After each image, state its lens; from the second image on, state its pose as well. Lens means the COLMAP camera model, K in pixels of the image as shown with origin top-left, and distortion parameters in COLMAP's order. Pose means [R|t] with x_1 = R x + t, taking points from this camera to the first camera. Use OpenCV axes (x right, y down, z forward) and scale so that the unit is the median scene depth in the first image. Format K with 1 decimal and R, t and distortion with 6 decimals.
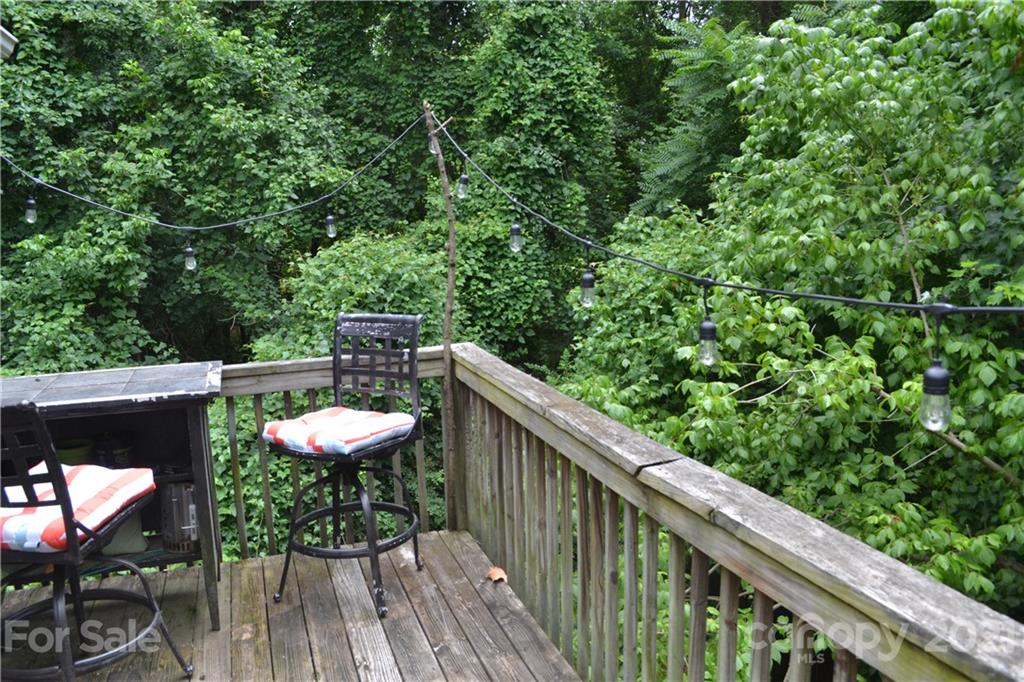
lens RADIAL K [[826.6, 0, 504.5], [0, 826.6, 360.4], [0, 0, 1]] dist [-0.116116, 0.053469]
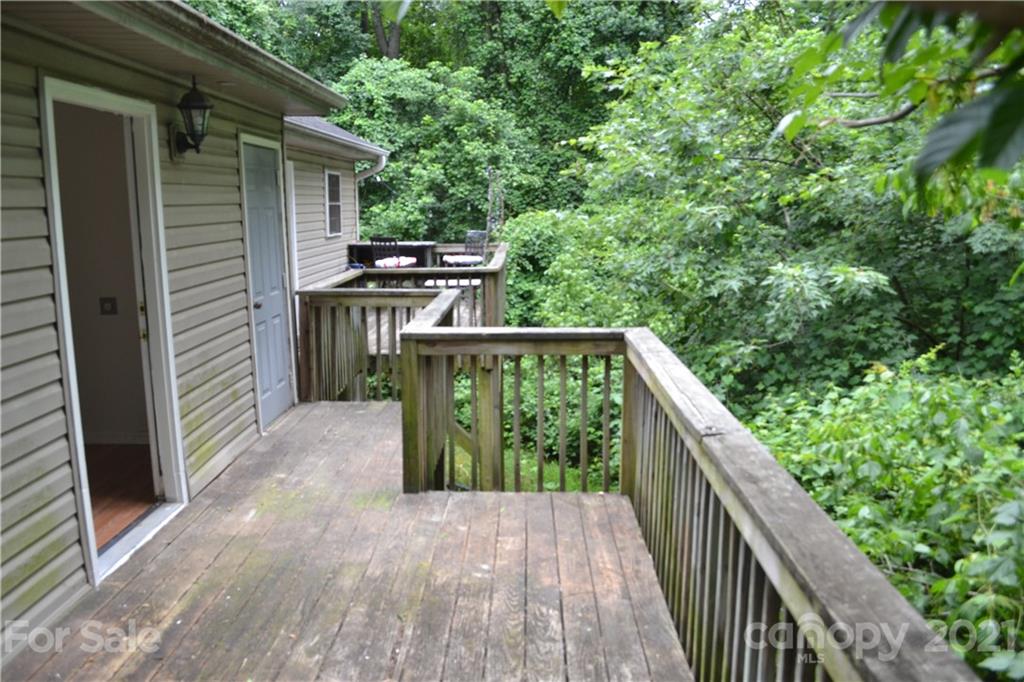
lens RADIAL K [[826.6, 0, 504.5], [0, 826.6, 360.4], [0, 0, 1]] dist [-0.116116, 0.053469]
pose [[0.943115, 0.091887, -0.319516, 0.397361], [-0.084284, 0.995733, 0.037575, 0.123828], [0.321606, -0.008508, 0.946835, -0.827563]]
